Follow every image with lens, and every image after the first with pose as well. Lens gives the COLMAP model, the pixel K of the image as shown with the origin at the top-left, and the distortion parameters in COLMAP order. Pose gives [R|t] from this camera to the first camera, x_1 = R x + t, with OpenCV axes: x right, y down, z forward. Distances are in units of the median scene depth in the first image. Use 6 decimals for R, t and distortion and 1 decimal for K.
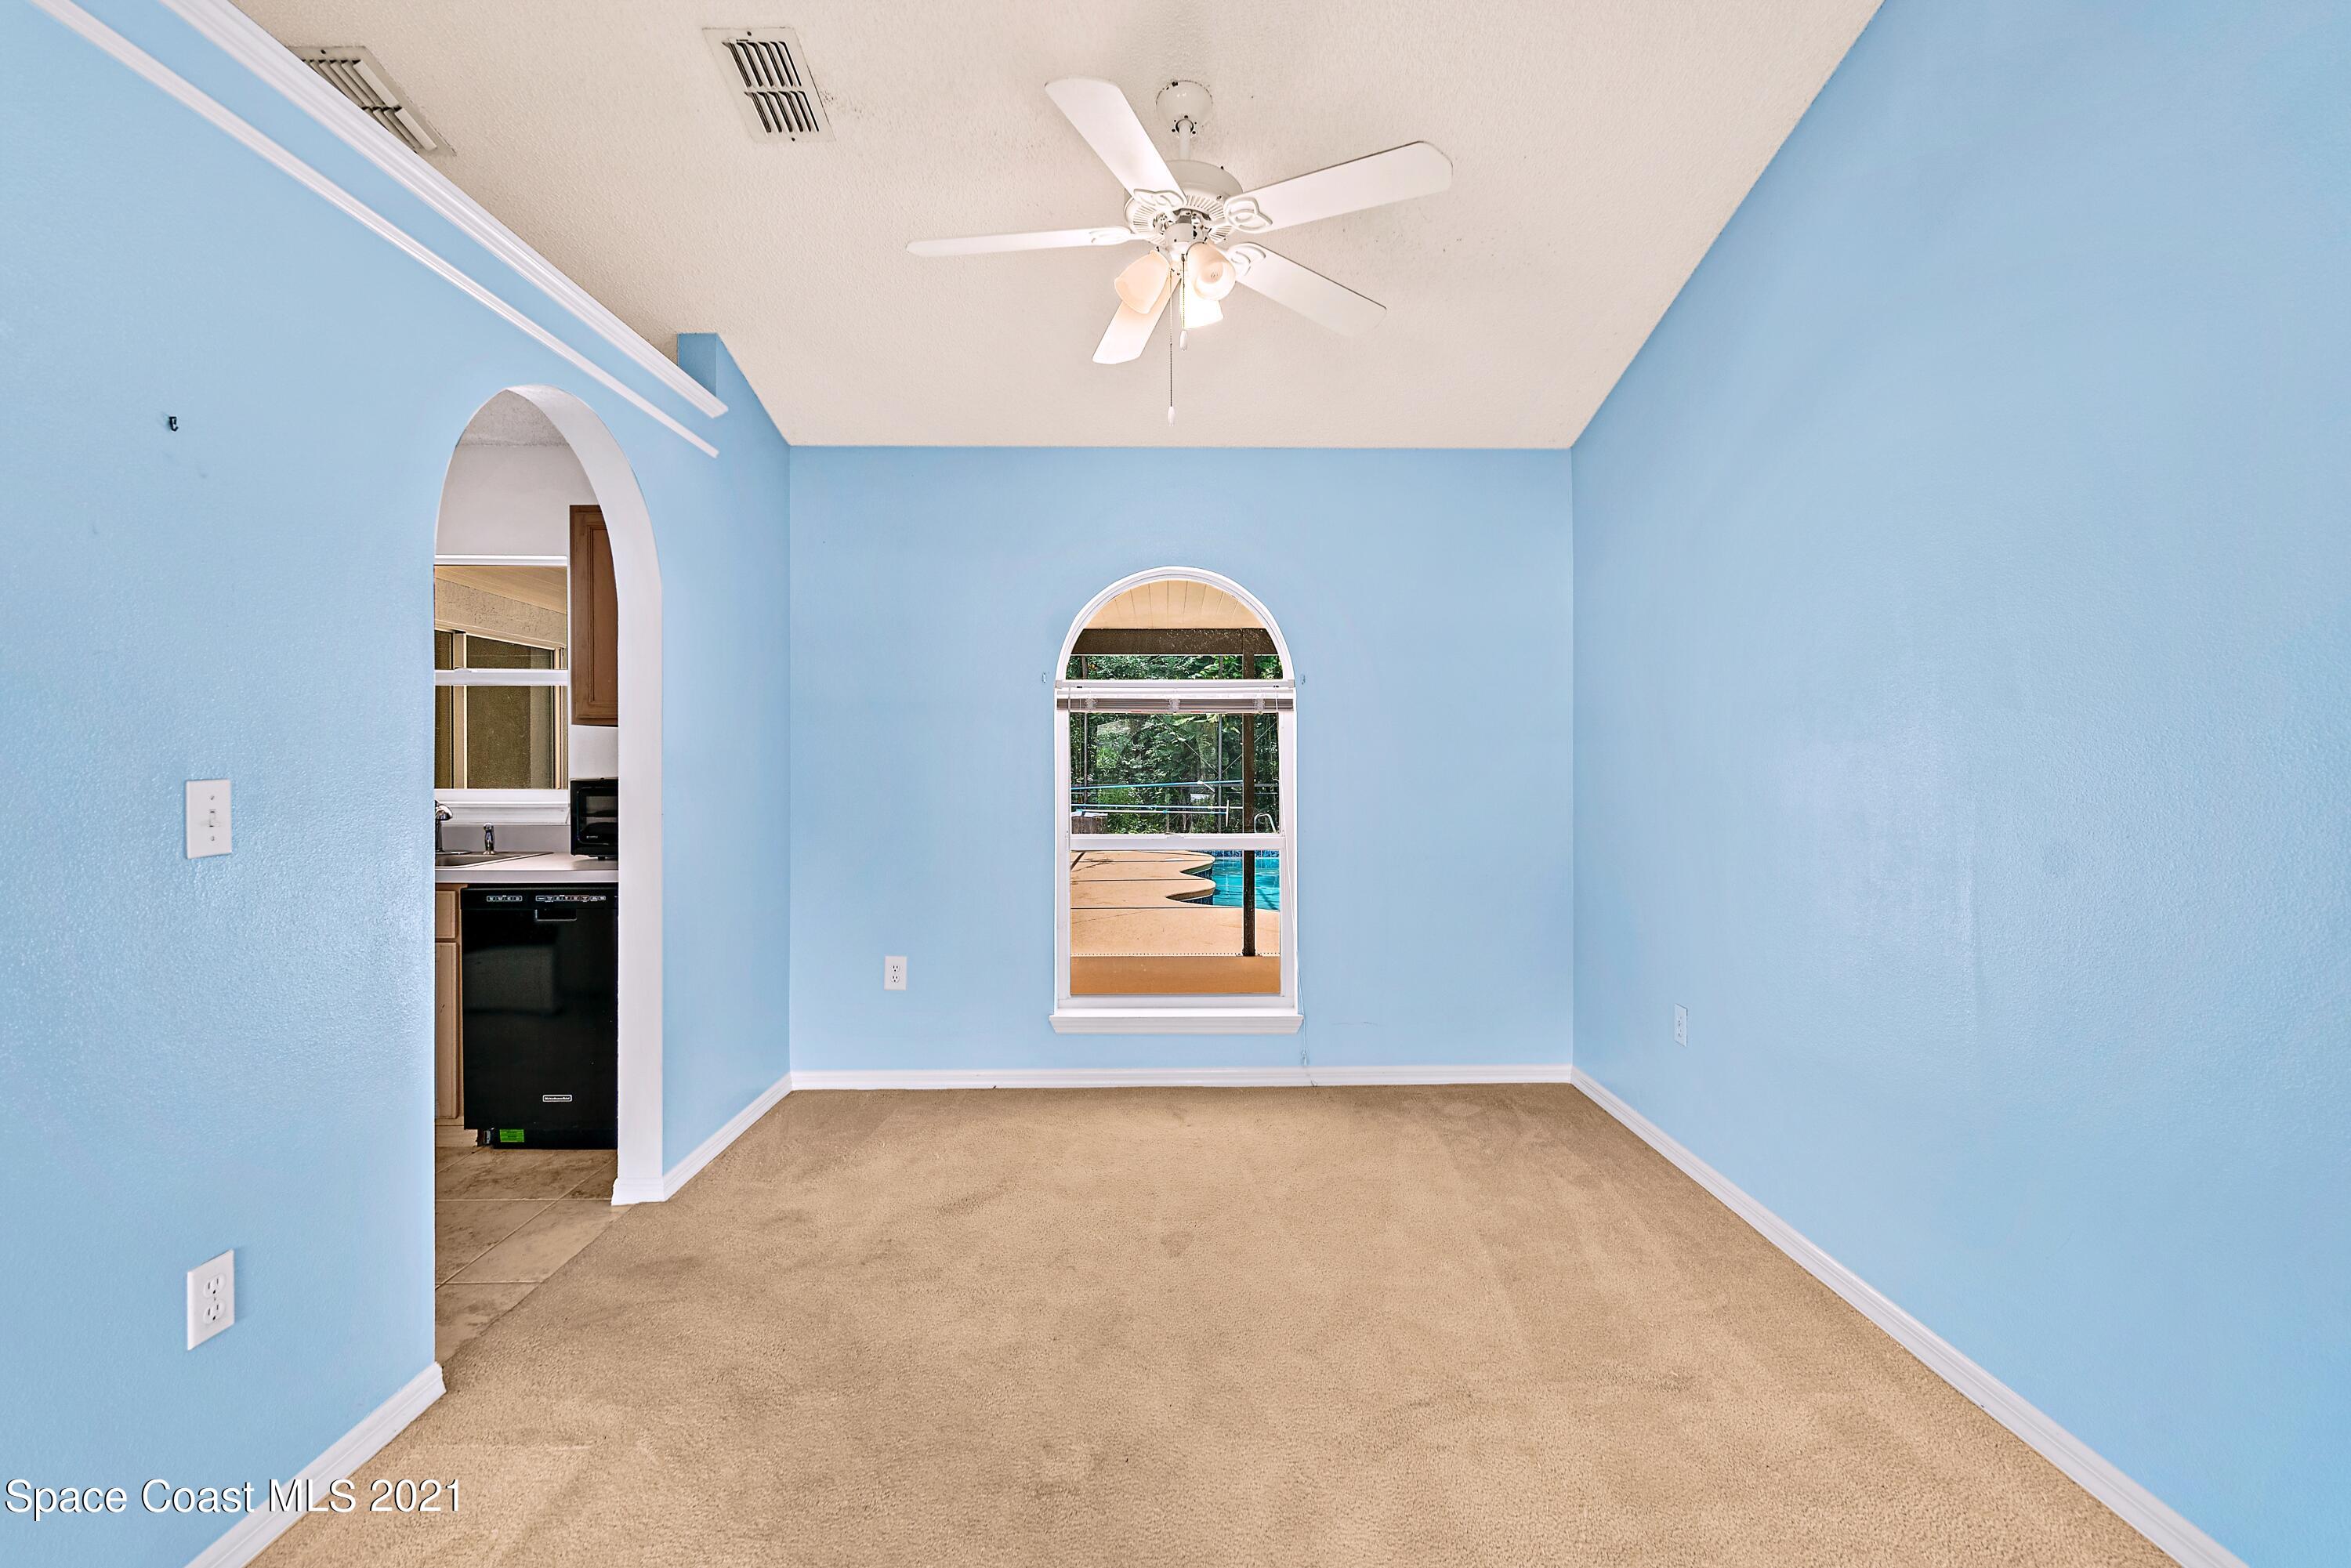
lens RADIAL K [[1021.2, 0, 1175.9], [0, 1021.2, 763.7], [0, 0, 1]] dist [0.000260, 0.000008]
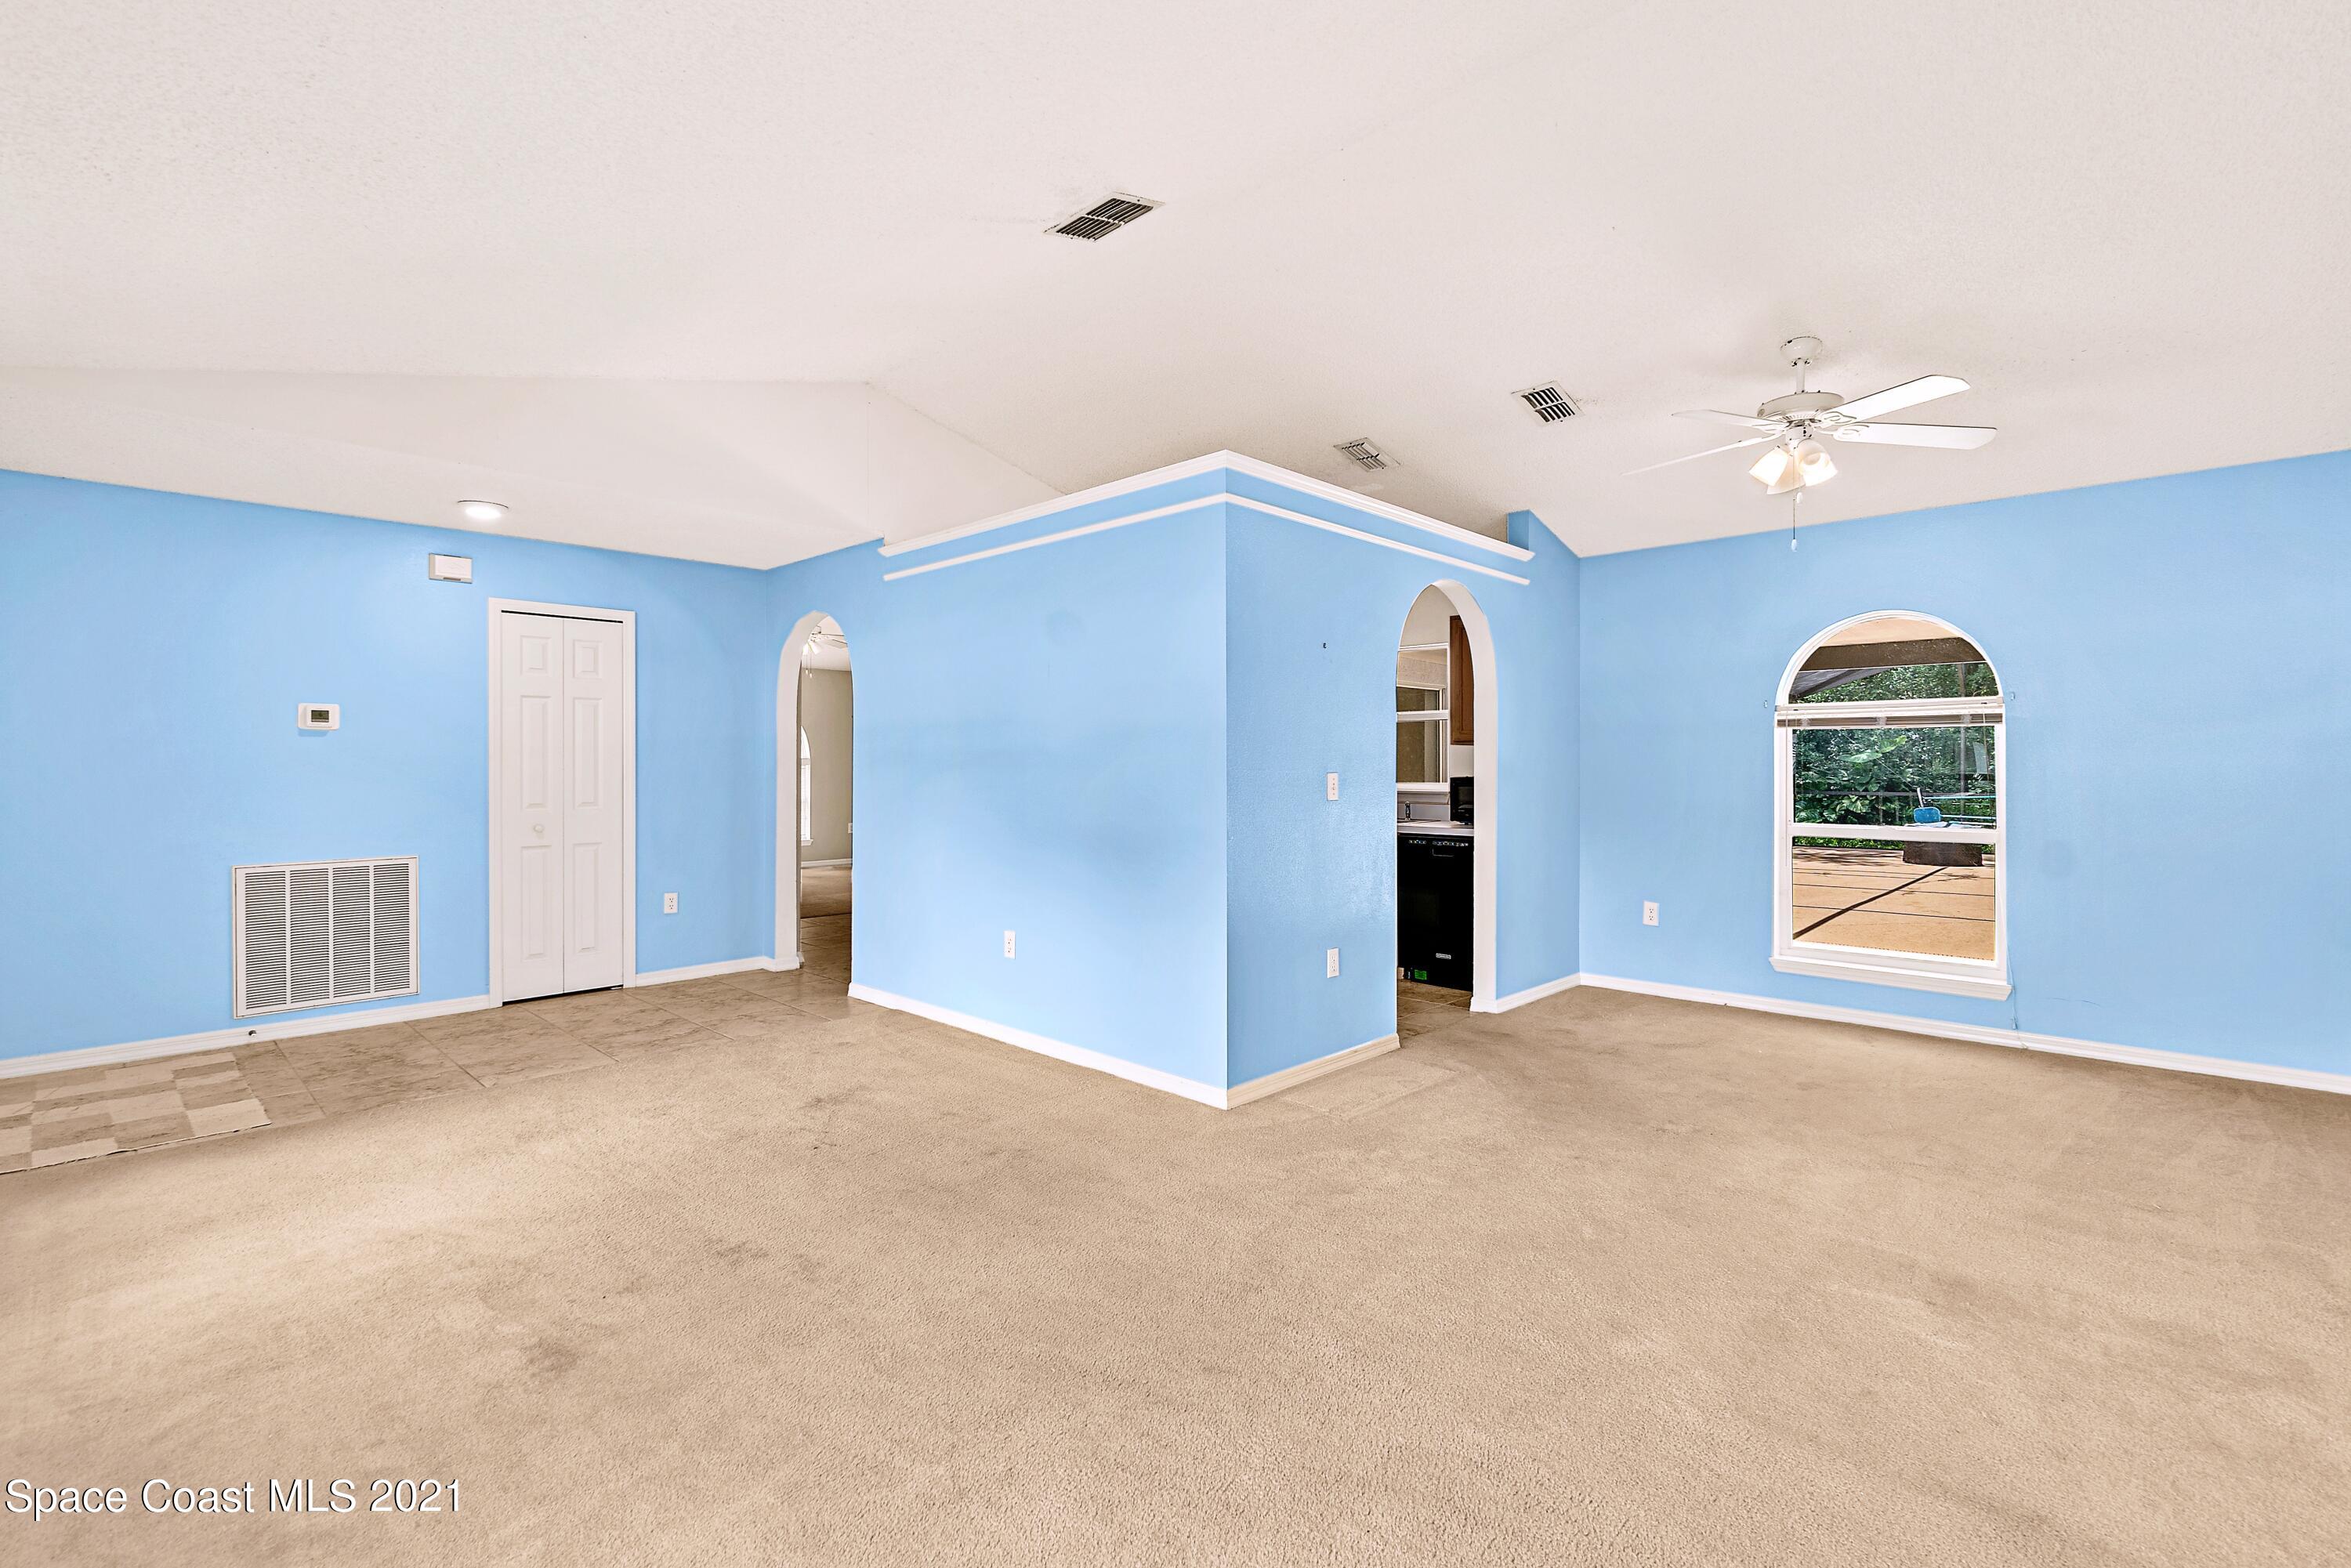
lens RADIAL K [[1021.2, 0, 1175.9], [0, 1021.2, 763.7], [0, 0, 1]] dist [0.000260, 0.000008]
pose [[0.700557, -0.001190, -0.713595, 0.334567], [-0.002722, 0.999987, -0.004340, 0.001948], [0.713591, 0.004983, 0.700545, -0.573630]]
